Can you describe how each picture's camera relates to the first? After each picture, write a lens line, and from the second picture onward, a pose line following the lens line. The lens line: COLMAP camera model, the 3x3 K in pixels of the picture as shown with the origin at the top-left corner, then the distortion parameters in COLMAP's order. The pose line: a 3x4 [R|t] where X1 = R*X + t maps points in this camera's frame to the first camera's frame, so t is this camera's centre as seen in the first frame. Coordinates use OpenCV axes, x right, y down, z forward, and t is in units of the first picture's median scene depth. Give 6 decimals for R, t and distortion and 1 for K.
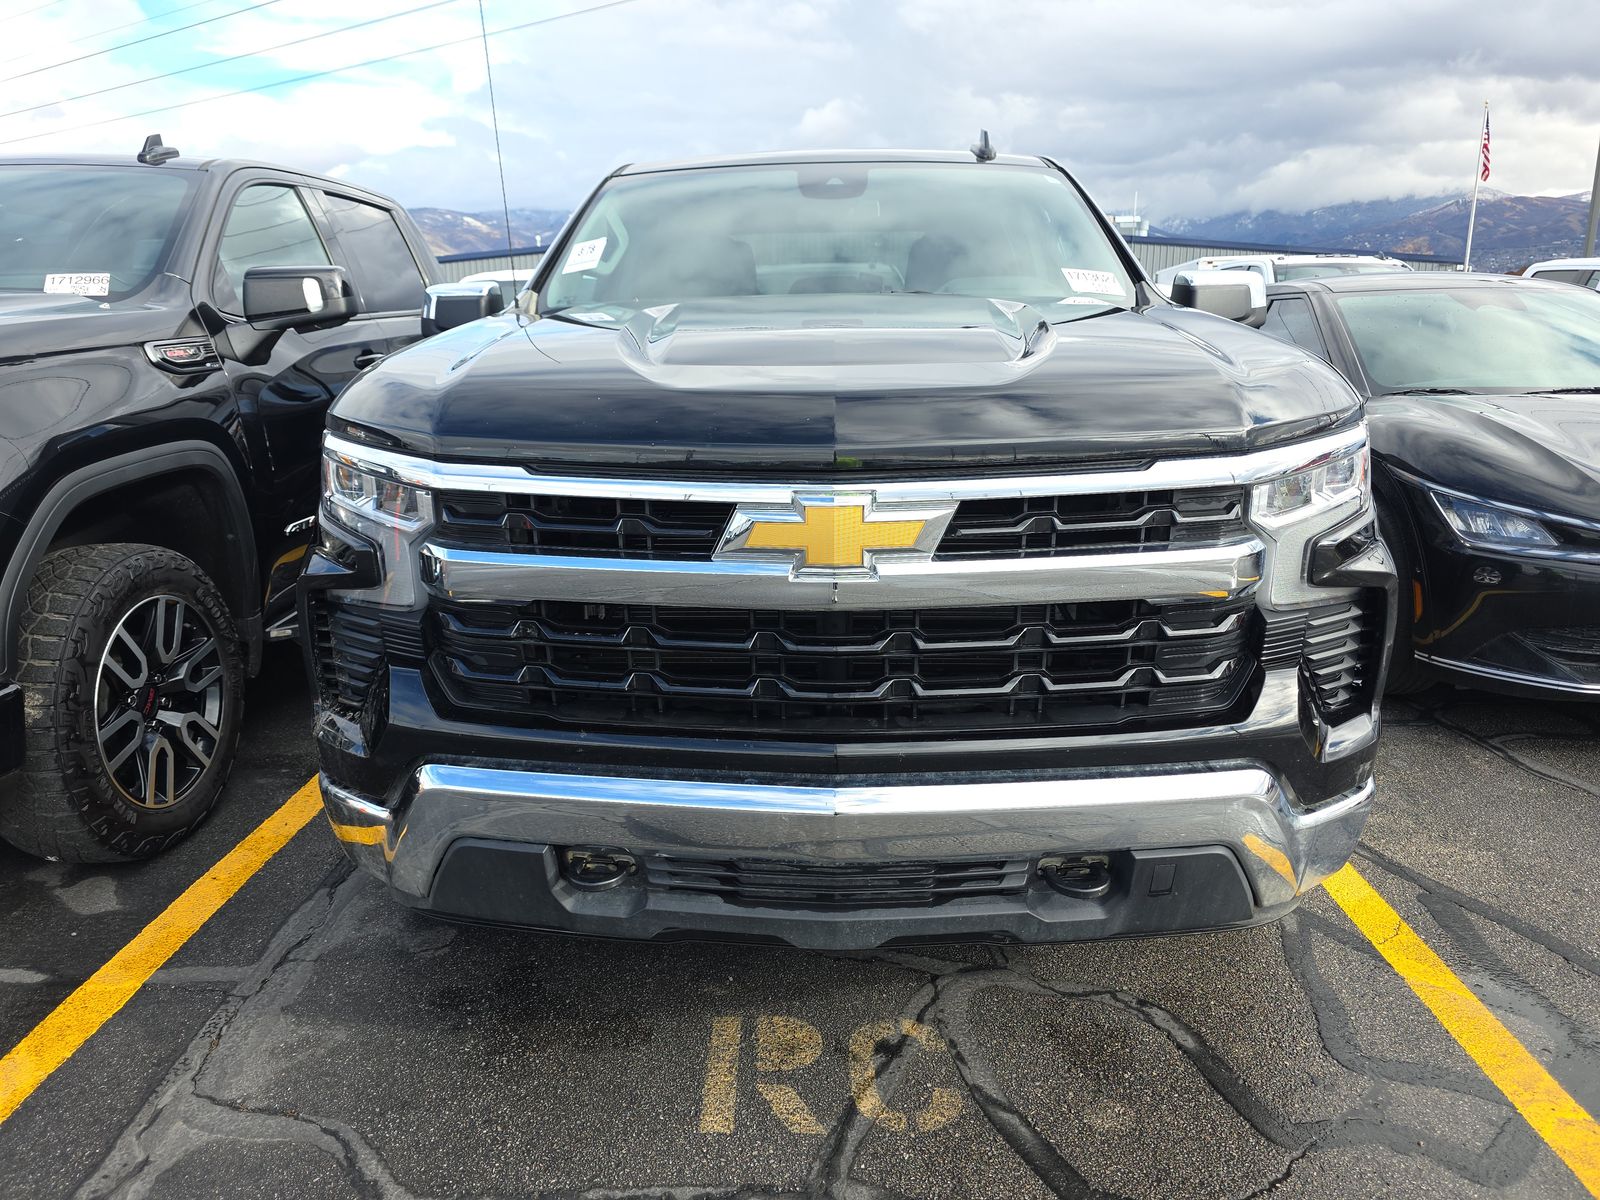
lens RADIAL K [[1084.8, 0, 786.3], [0, 1084.8, 561.8], [0, 0, 1]] dist [0.035290, -0.034813]
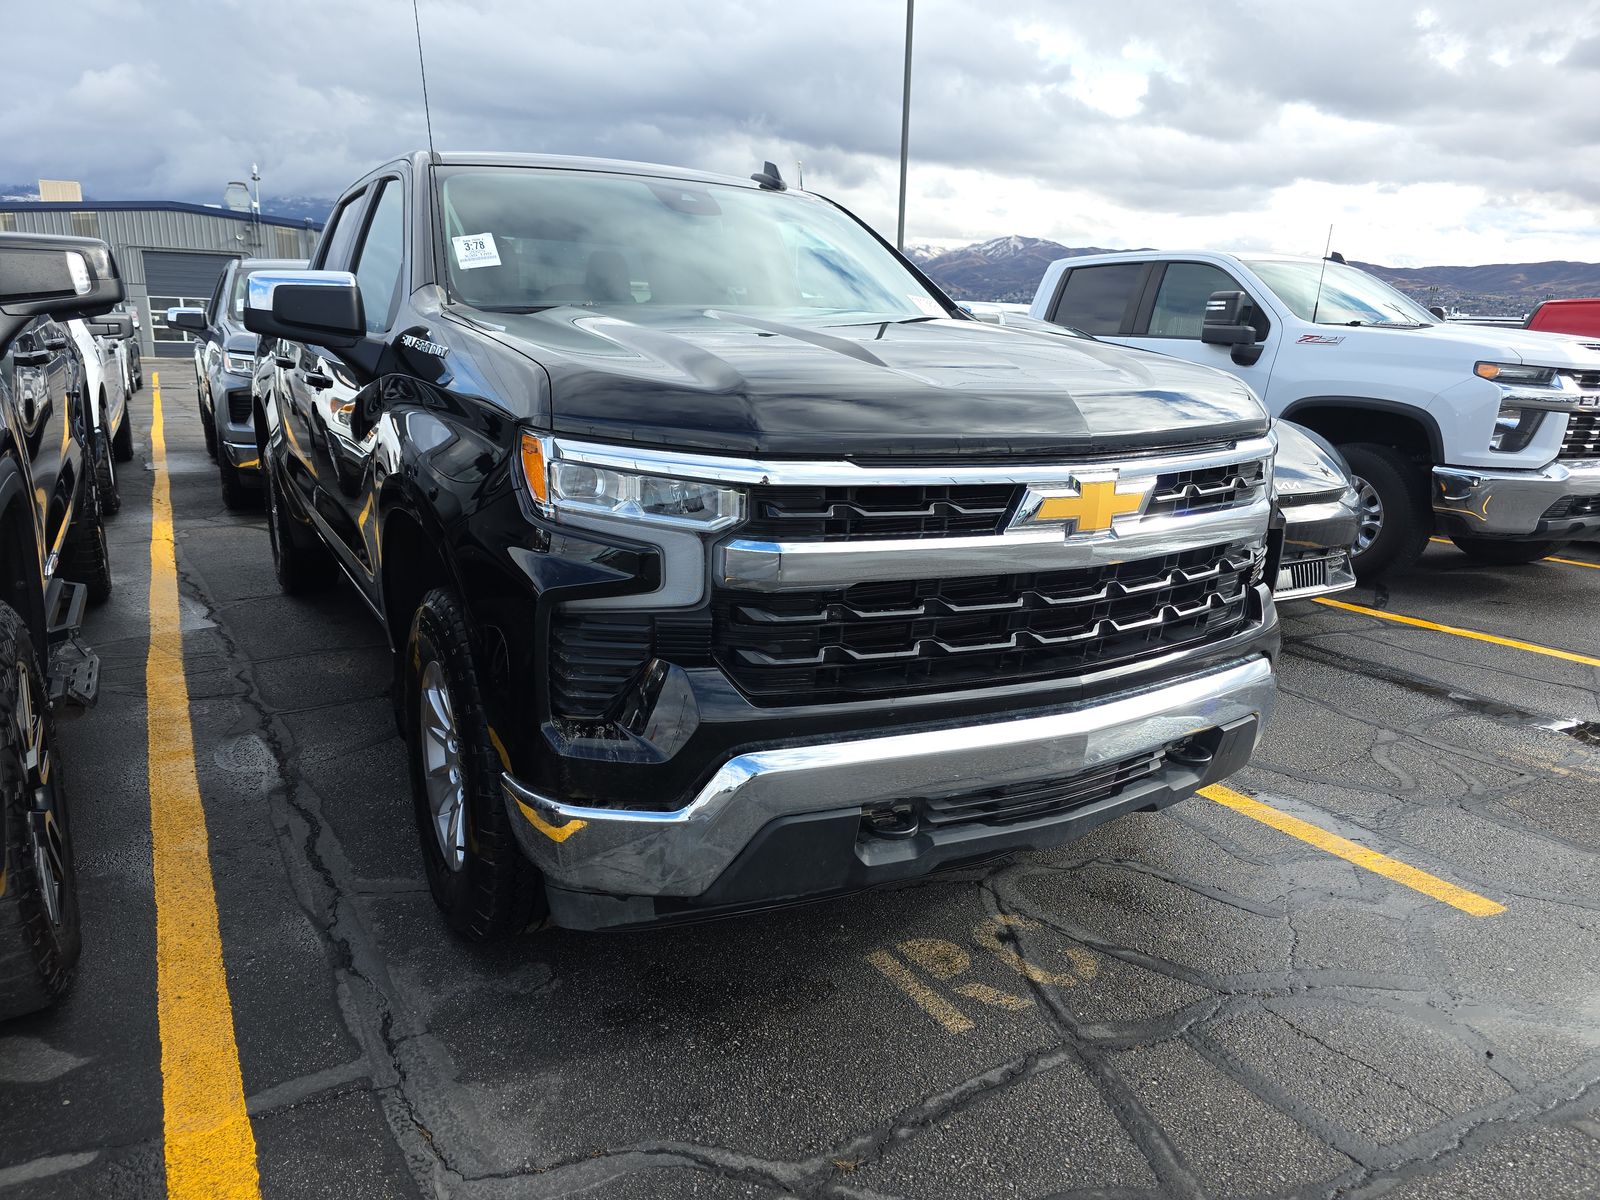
lens RADIAL K [[1084.8, 0, 788.3], [0, 1084.8, 592.9], [0, 0, 1]] dist [0.035290, -0.034813]
pose [[0.845270, -0.091736, 0.526405, -0.721782], [0.084279, 0.995710, 0.038191, -0.001223], [-0.527651, 0.012083, 0.849376, 0.097493]]
